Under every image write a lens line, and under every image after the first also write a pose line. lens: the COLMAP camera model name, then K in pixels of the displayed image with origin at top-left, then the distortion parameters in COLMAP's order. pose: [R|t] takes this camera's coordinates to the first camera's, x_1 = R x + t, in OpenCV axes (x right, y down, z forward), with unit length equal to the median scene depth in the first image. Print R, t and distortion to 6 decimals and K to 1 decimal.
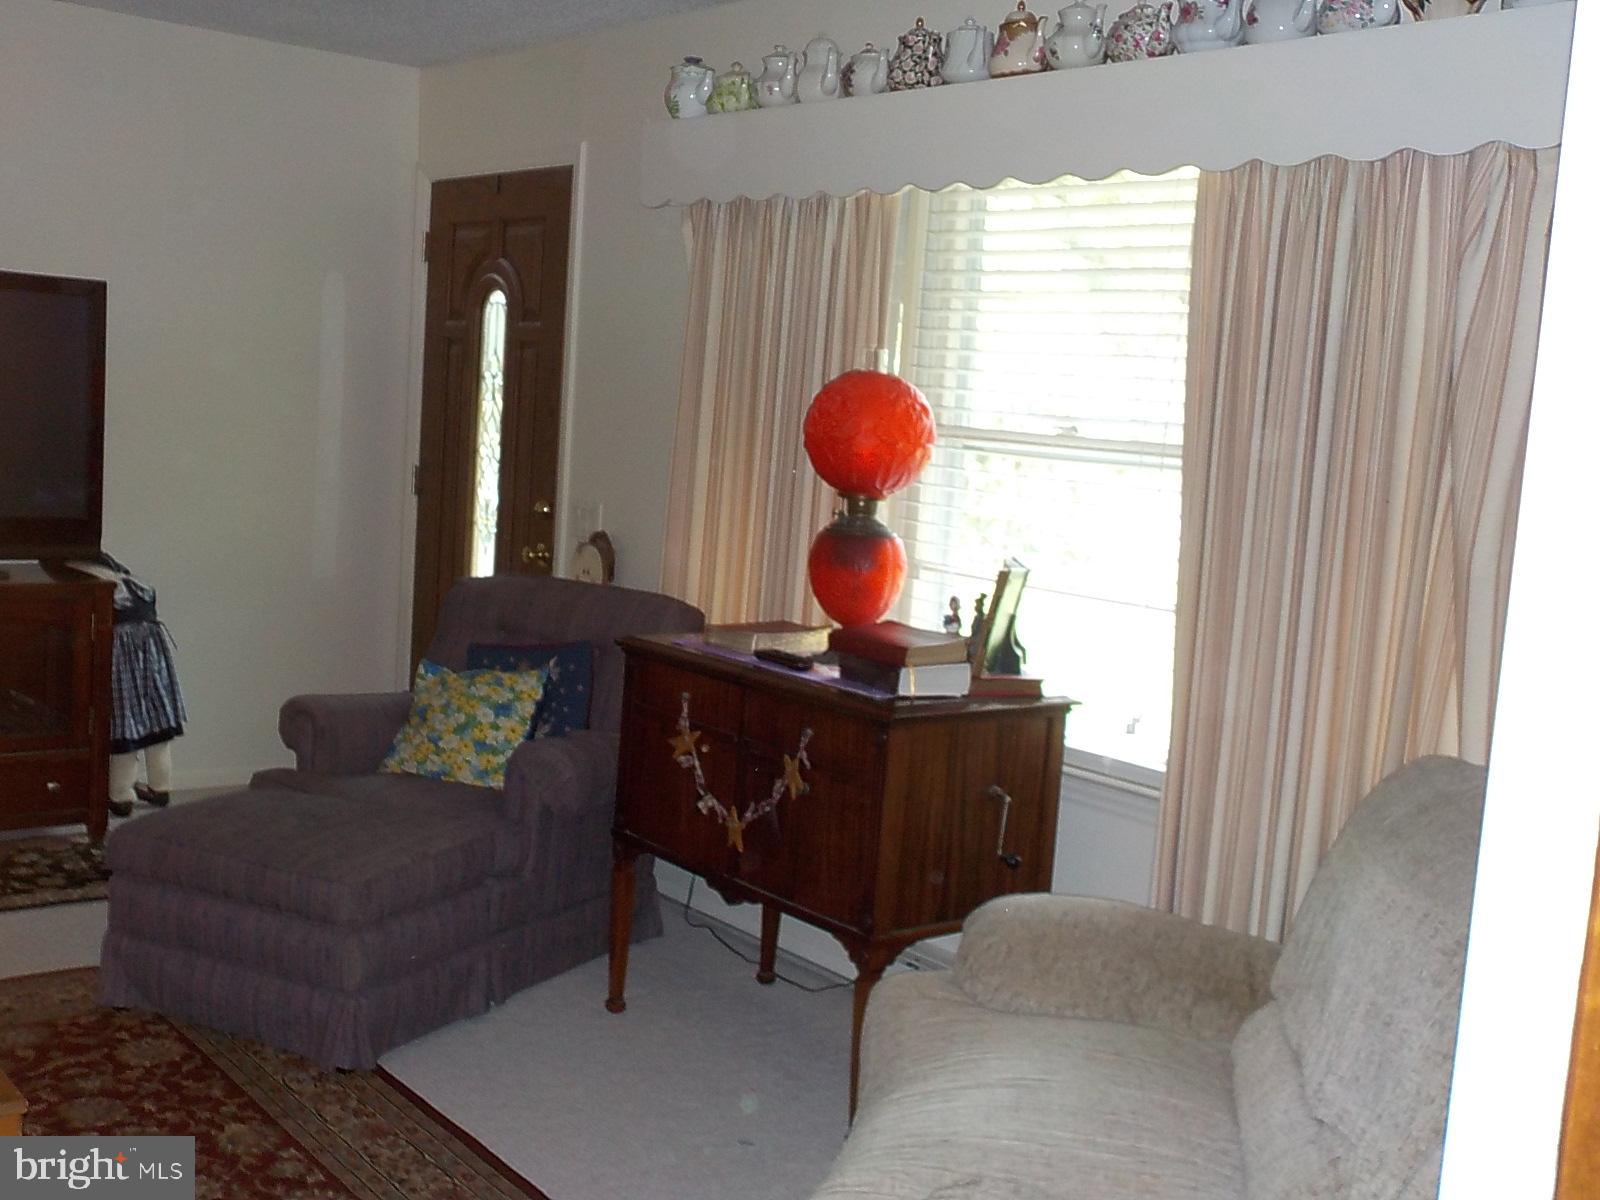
lens RADIAL K [[1761.3, 0, 797.6], [0, 1761.3, 606.4], [0, 0, 1]] dist [0.008437, 0.000000]
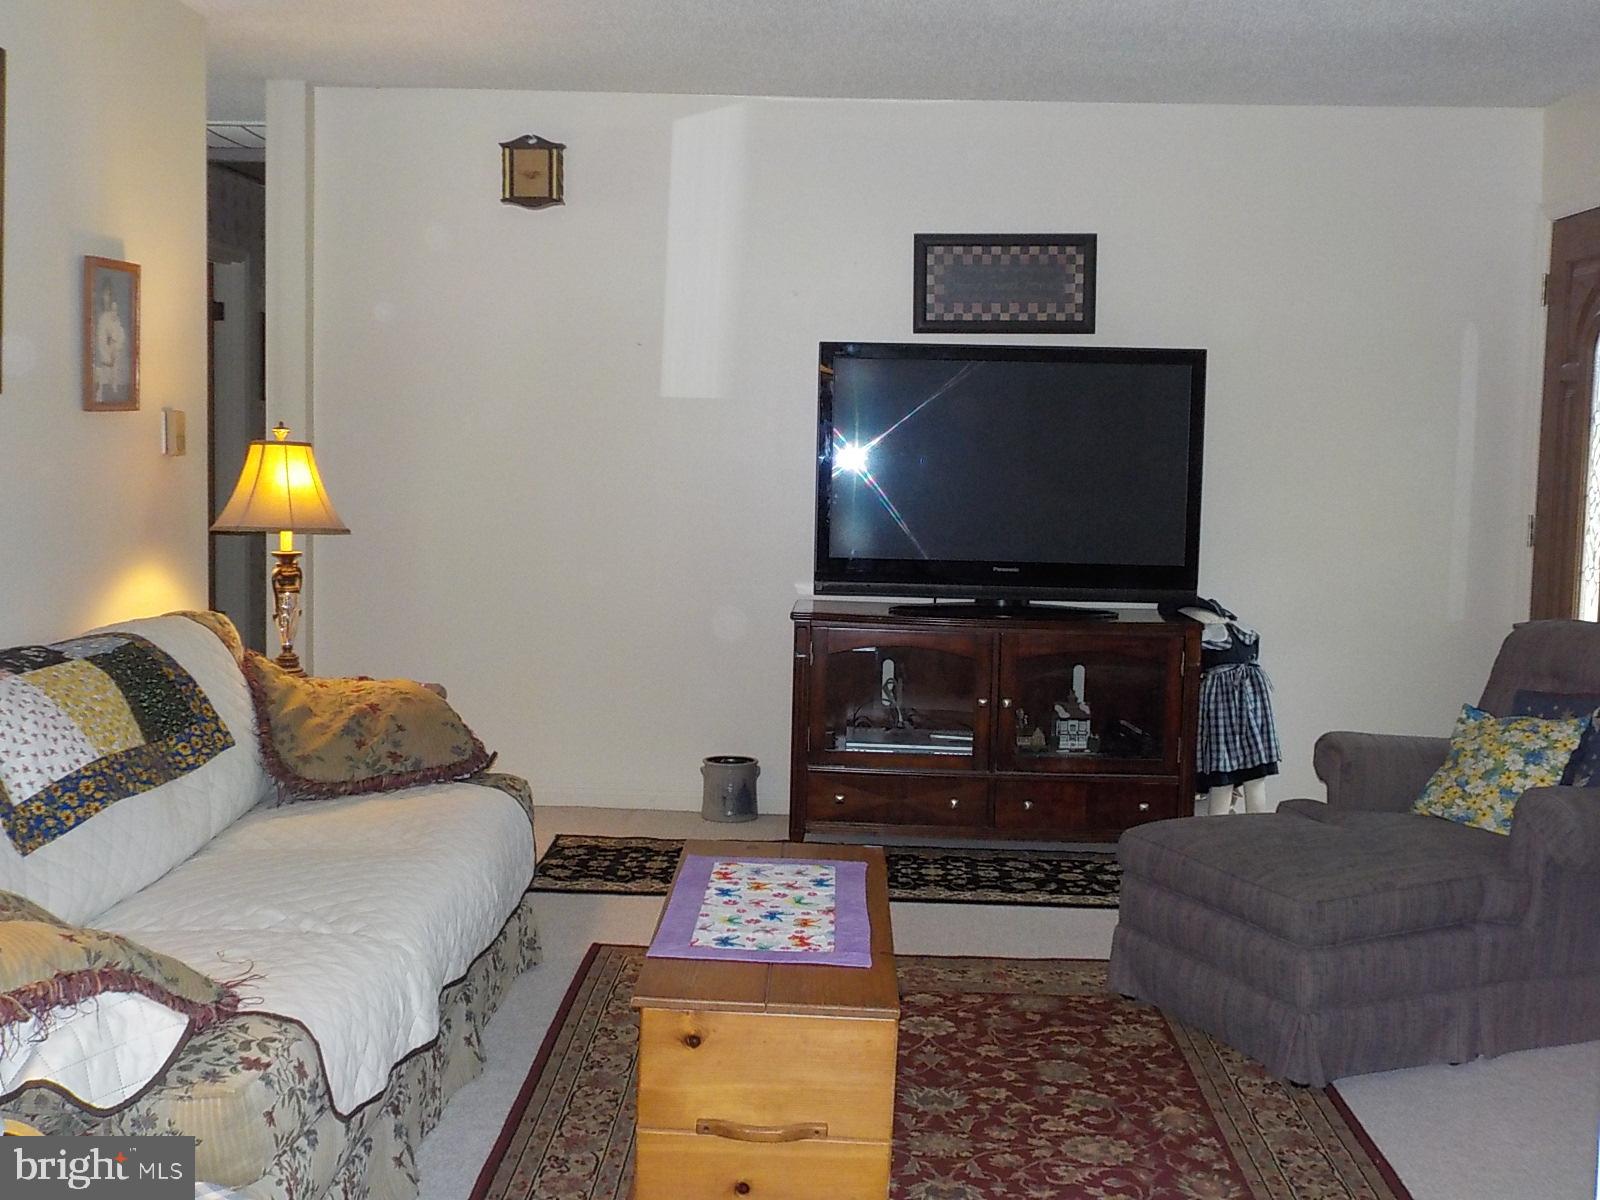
lens RADIAL K [[1761.3, 0, 797.1], [0, 1761.3, 593.0], [0, 0, 1]] dist [0.008437, 0.000000]
pose [[0.768915, 0.008135, -0.639299, 0.136485], [-0.041143, 0.998476, -0.036780, 0.021317], [0.638026, 0.054584, 0.768078, 0.007494]]
